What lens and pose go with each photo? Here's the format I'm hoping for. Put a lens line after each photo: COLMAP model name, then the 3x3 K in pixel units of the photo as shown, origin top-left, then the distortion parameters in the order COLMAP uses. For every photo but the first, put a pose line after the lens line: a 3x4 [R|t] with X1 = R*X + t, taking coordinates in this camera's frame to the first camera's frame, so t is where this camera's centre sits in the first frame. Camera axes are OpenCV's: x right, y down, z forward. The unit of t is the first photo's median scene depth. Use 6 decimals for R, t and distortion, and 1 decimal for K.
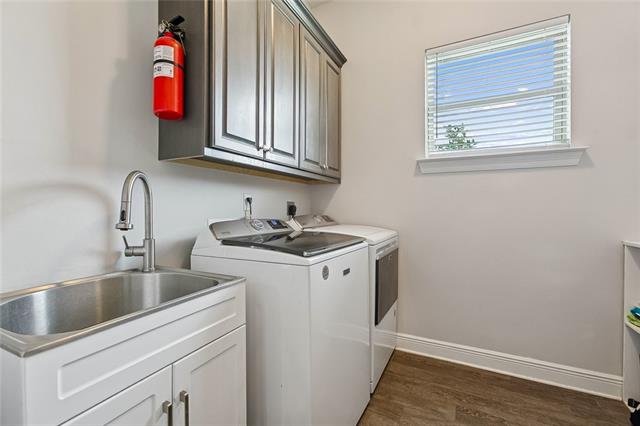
lens RADIAL K [[275.7, 0, 320.7], [0, 275.7, 212.3], [0, 0, 1]] dist [0.000271, 0.000212]
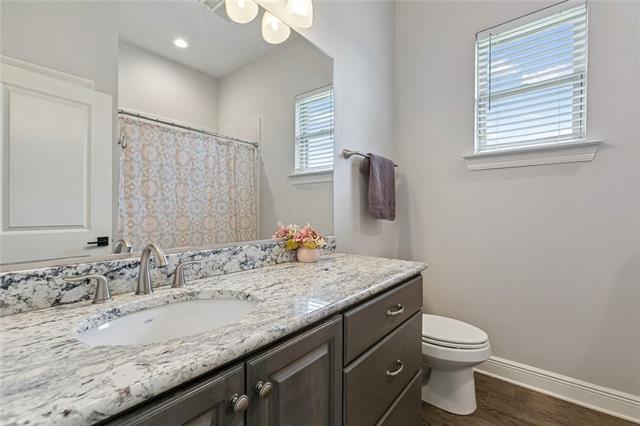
lens RADIAL K [[282.8, 0, 319.2], [0, 282.8, 214.0], [0, 0, 1]] dist [0.025602, -0.000145]
pose [[0.980447, -0.002500, -0.196768, 0.136954], [0.002807, 0.999995, 0.001285, 0.001033], [0.196764, -0.001812, 0.980449, -0.067760]]
